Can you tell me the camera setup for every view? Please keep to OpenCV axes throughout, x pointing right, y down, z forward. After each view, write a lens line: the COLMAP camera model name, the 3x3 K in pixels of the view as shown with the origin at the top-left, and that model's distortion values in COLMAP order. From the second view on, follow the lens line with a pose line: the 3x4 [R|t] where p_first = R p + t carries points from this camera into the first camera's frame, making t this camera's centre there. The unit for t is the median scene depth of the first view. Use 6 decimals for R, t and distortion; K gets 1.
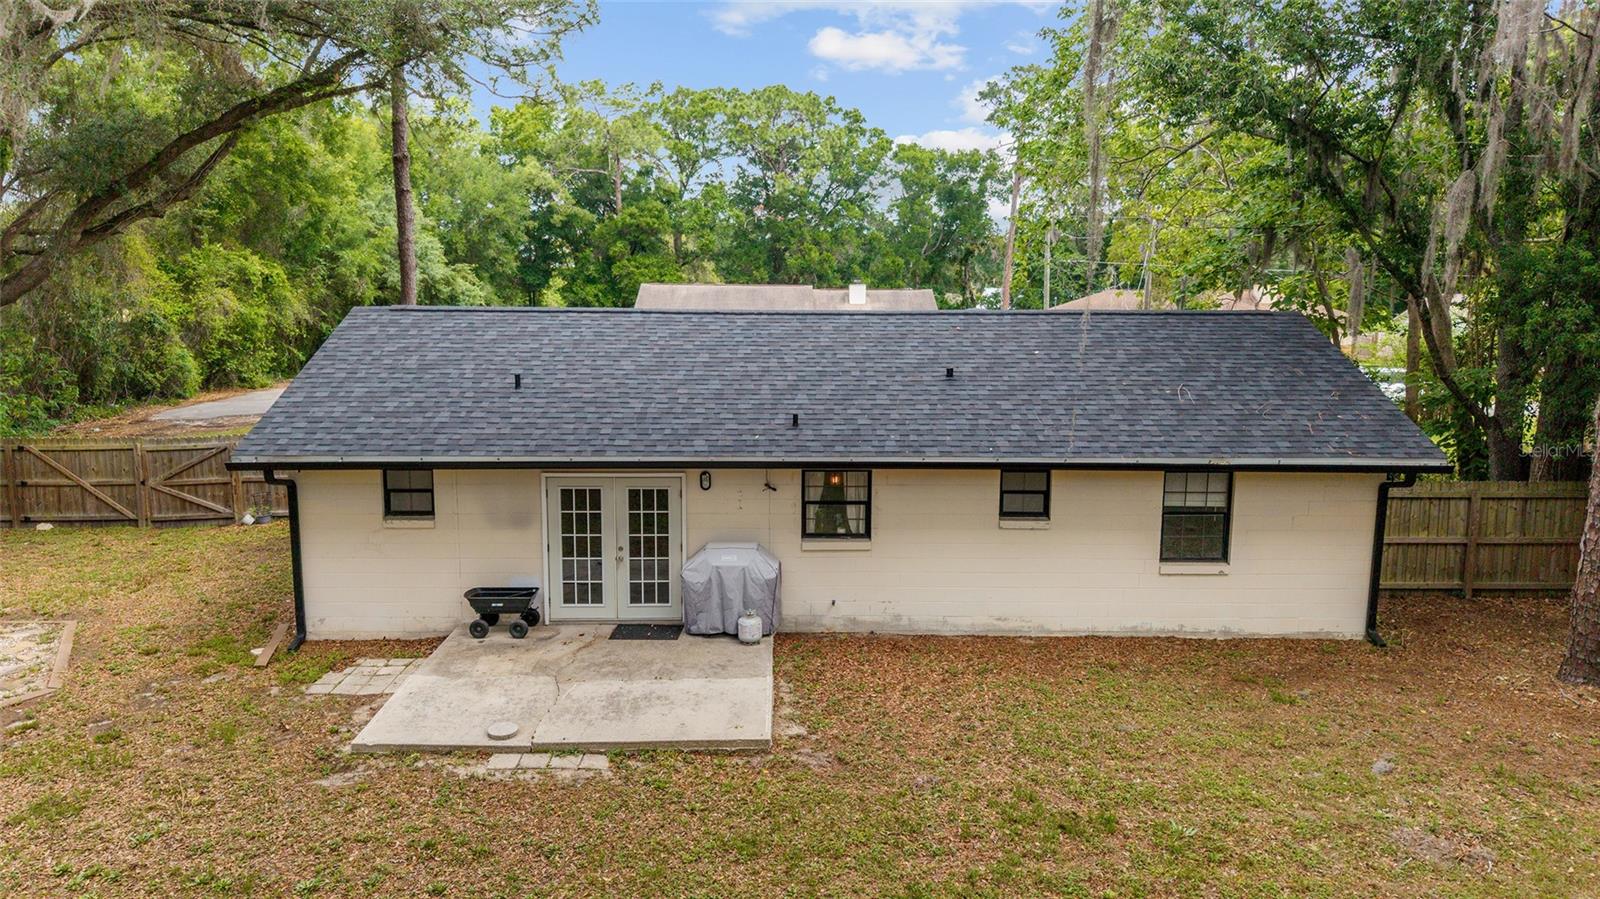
lens RADIAL K [[1099.1, 0, 800.0], [0, 1099.1, 449.5], [0, 0, 1]] dist [0.027111, -0.001380]
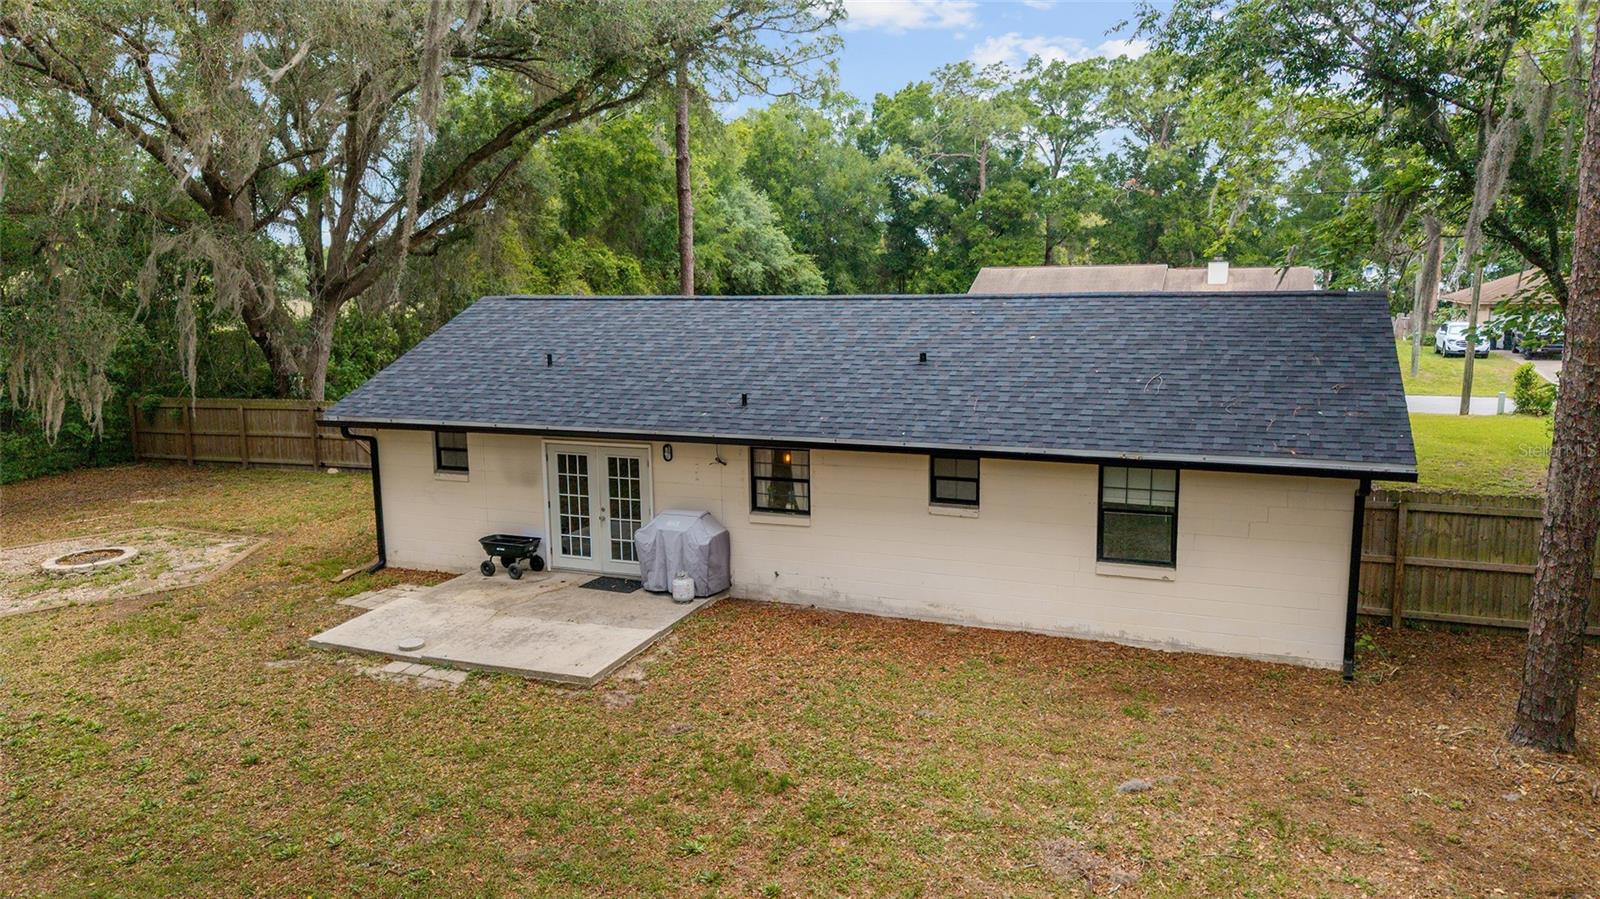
lens RADIAL K [[1138.1, 0, 800.0], [0, 1138.1, 449.5], [0, 0, 1]] dist [0.033500, -0.002079]
pose [[0.915797, 0.043504, -0.399278, 0.486125], [-0.039814, 0.999053, 0.017535, 0.000066], [0.399663, -0.000161, 0.916662, 0.008697]]
